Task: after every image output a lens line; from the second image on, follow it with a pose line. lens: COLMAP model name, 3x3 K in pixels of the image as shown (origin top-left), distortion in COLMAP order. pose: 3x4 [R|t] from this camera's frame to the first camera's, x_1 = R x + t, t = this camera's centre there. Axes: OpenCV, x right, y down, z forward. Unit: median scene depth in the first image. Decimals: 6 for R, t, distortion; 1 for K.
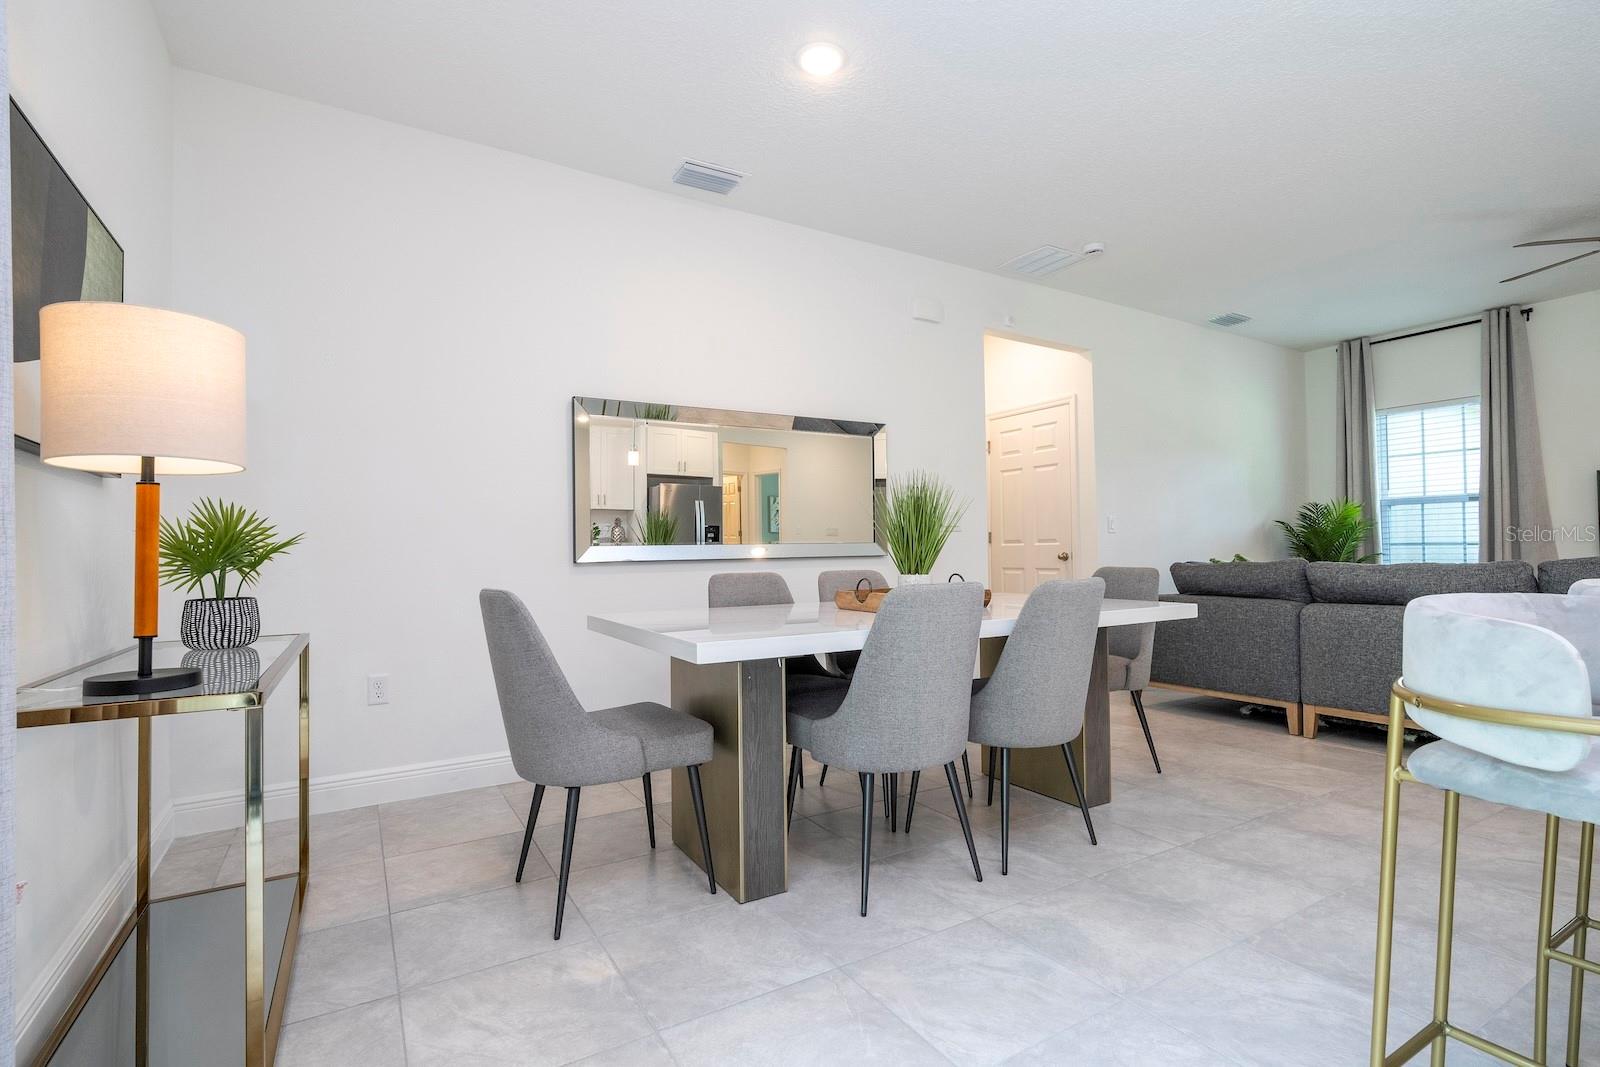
lens RADIAL K [[778.8, 0, 813.9], [0, 778.8, 531.5], [0, 0, 1]] dist [-0.002078, 0.001736]
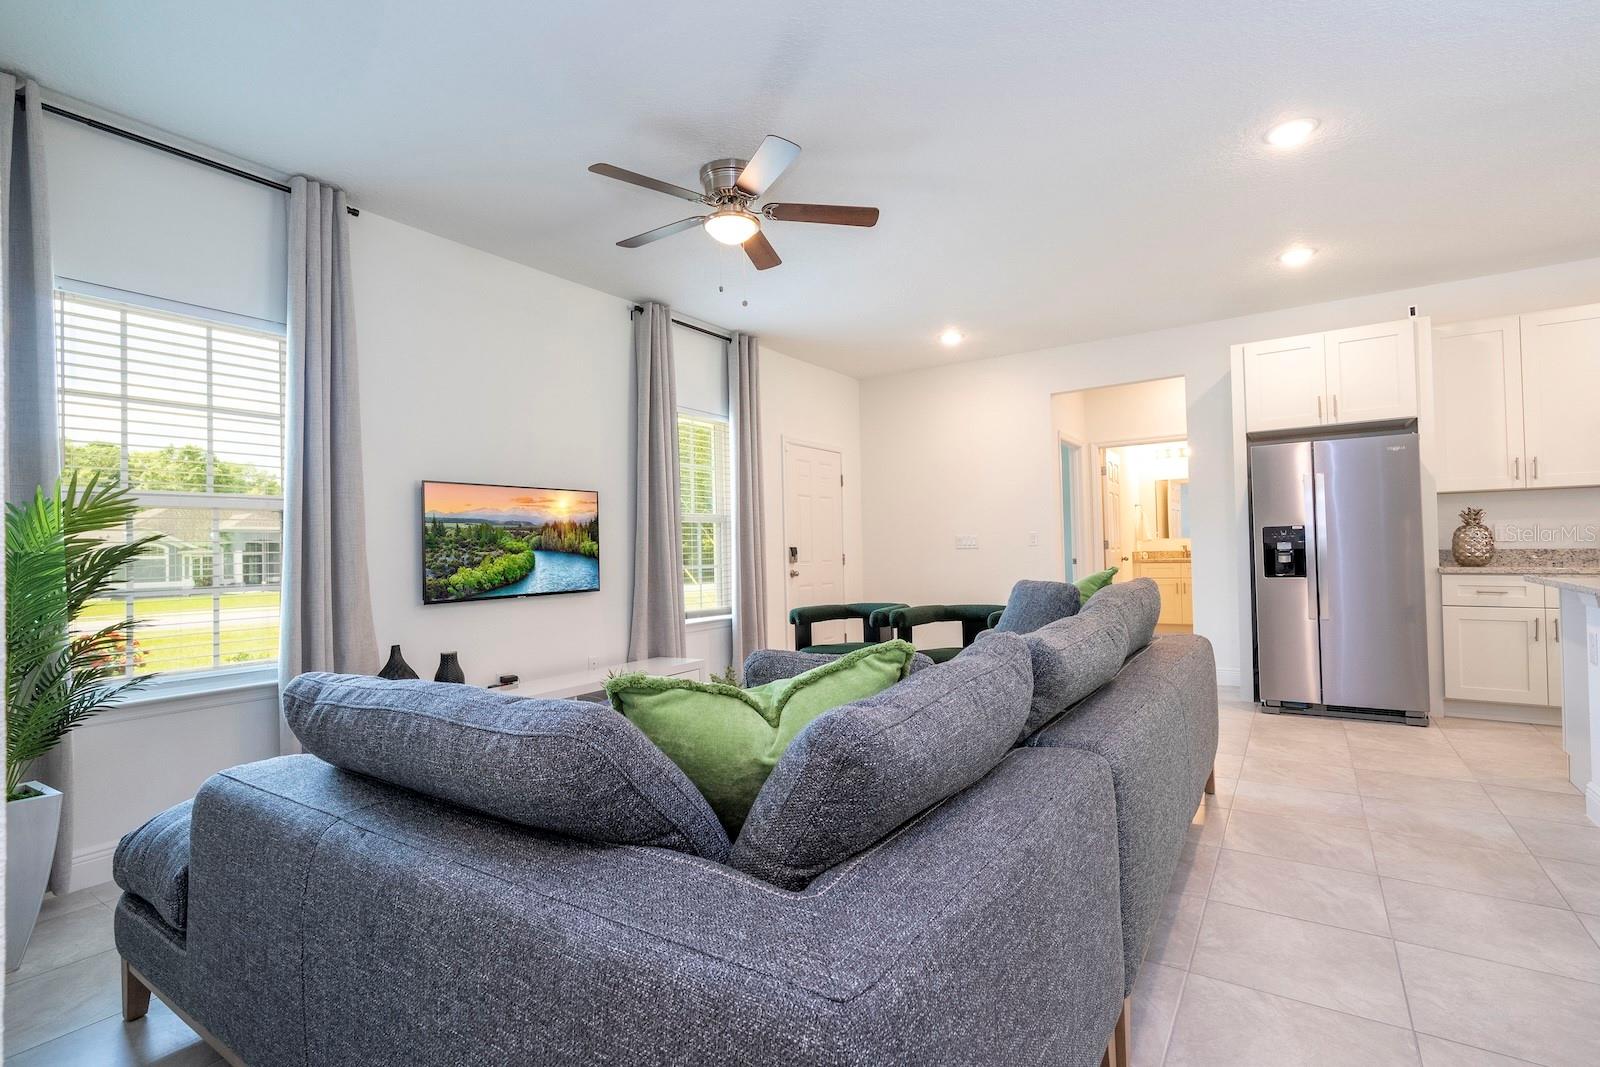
lens RADIAL K [[741.8, 0, 810.0], [0, 741.8, 536.3], [0, 0, 1]] dist [-0.001332, -0.000720]
pose [[-0.410387, 0.034707, 0.911251, 0.315119], [0.005213, 0.999348, -0.035715, -0.001262], [-0.911896, -0.009907, -0.410301, 1.215594]]
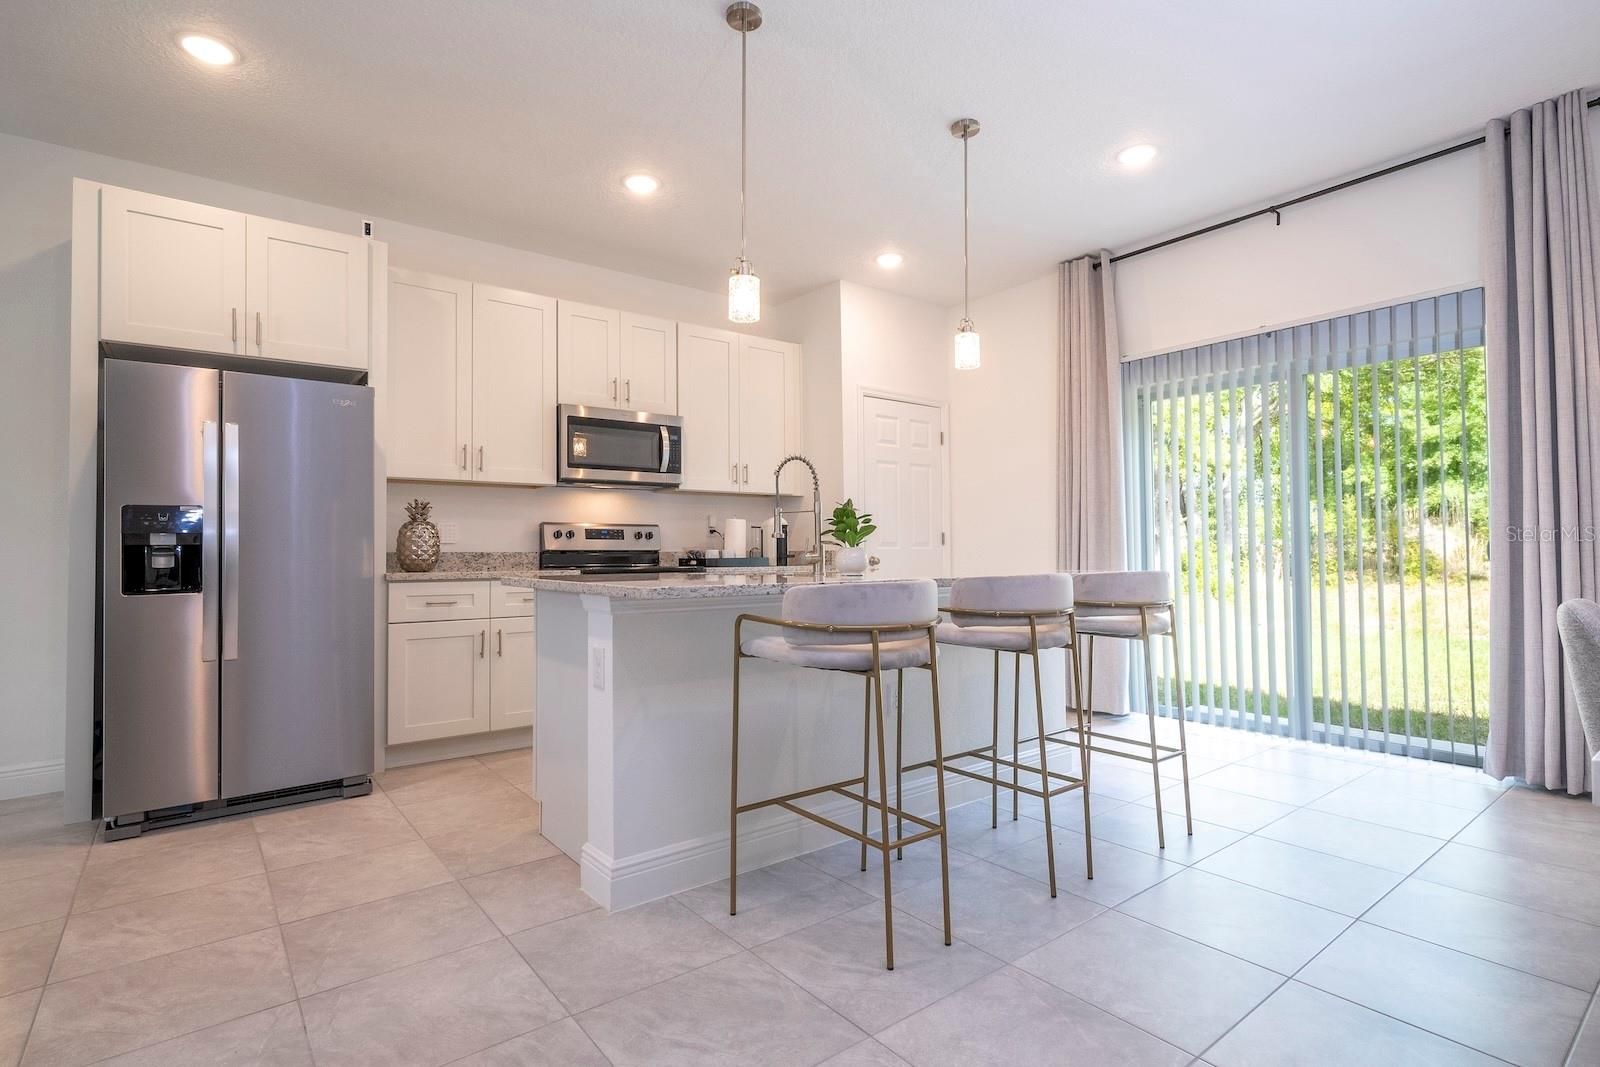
lens RADIAL K [[778.8, 0, 809.4], [0, 778.8, 531.8], [0, 0, 1]] dist [-0.002078, 0.001736]
pose [[-0.993643, 0.017171, -0.111259, 0.546109], [0.022303, 0.998736, -0.045047, 0.012879], [0.110345, -0.047242, -0.992770, 0.856768]]
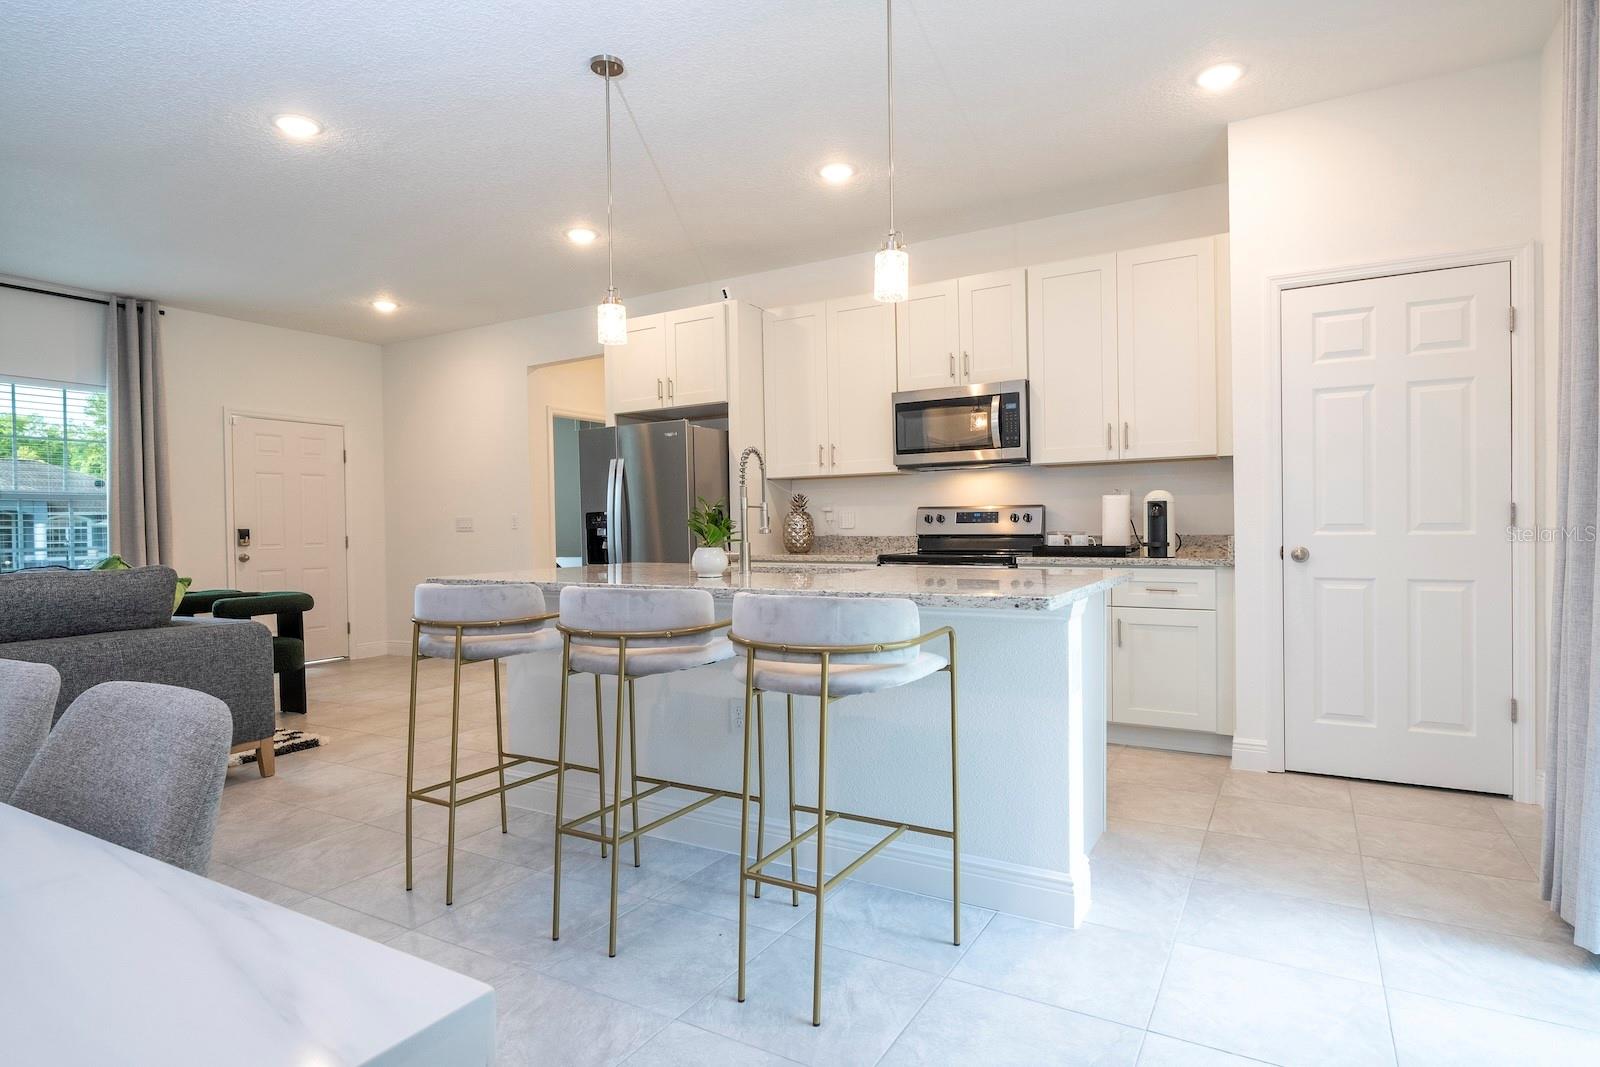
lens RADIAL K [[864.2, 0, 802.1], [0, 864.2, 533.1], [0, 0, 1]] dist [0.002690, 0.003207]
pose [[-0.466384, 0.011134, 0.884512, -0.204901], [0.001500, 0.999929, -0.011796, -0.005738], [-0.884581, -0.004175, -0.466368, 0.468389]]
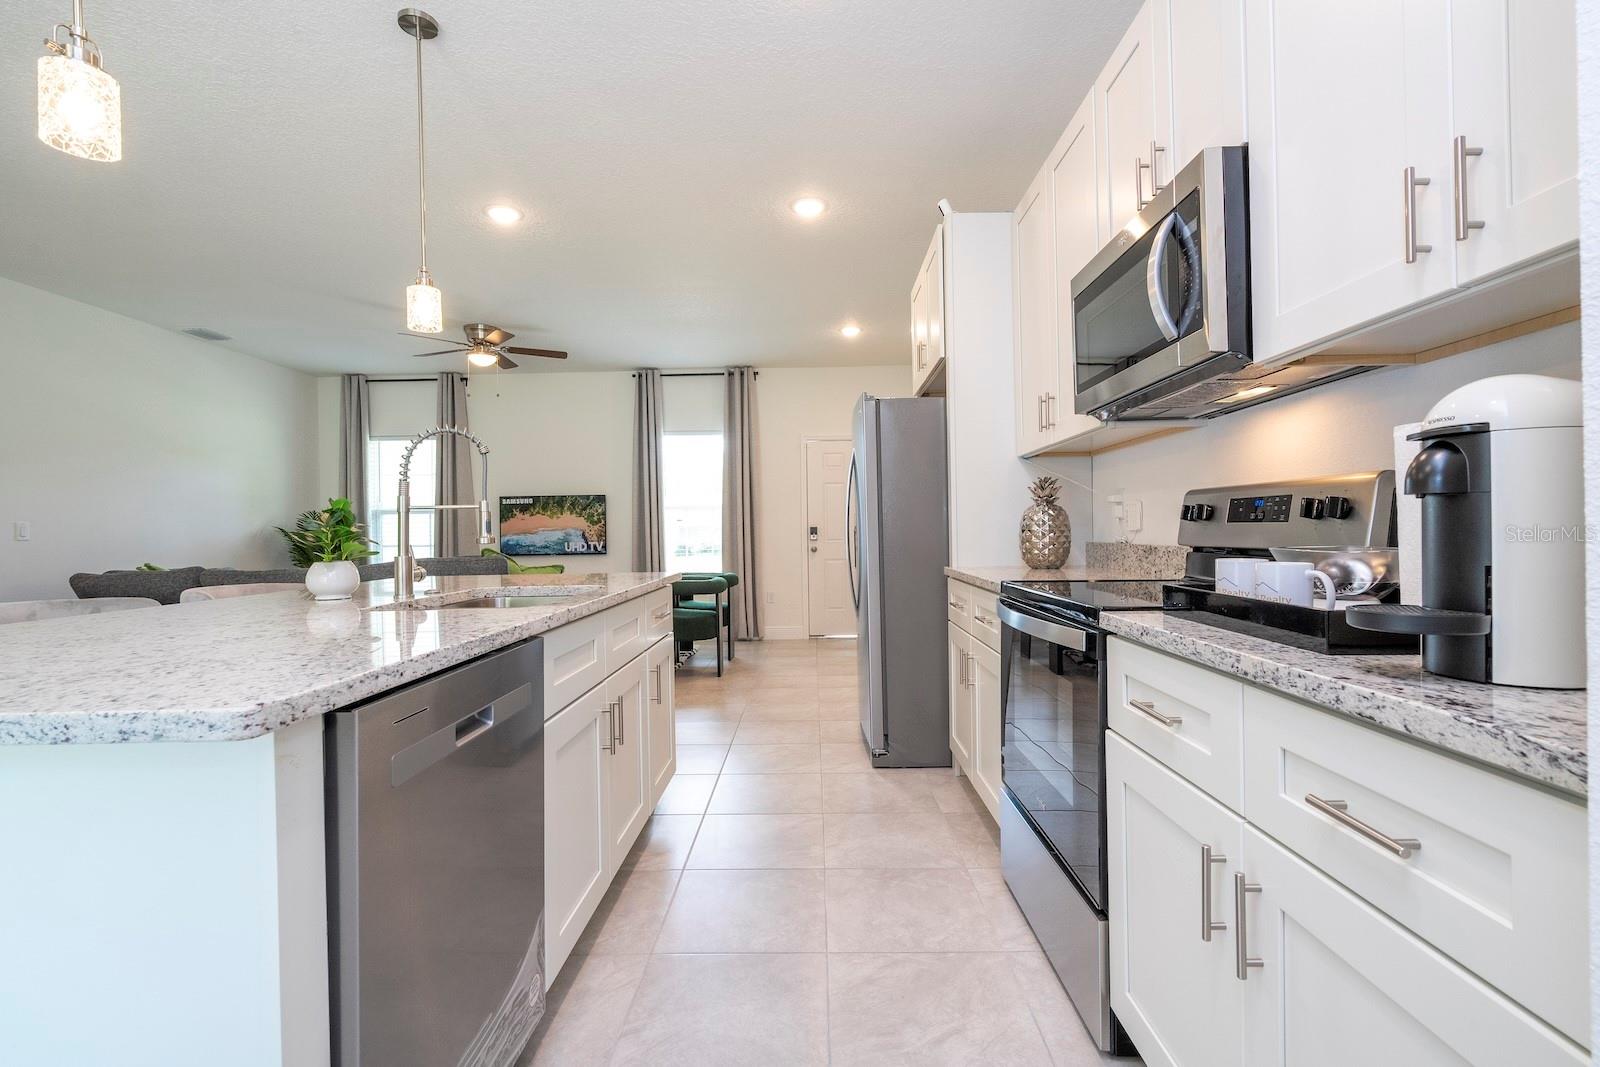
lens RADIAL K [[719.4, 0, 815.4], [0, 719.4, 528.0], [0, 0, 1]] dist [-0.002867, 0.001431]
pose [[0.528854, 0.006981, 0.848684, 0.215943], [-0.009321, 0.999954, -0.002417, -0.026043], [-0.848662, -0.006633, 0.528894, -0.285101]]
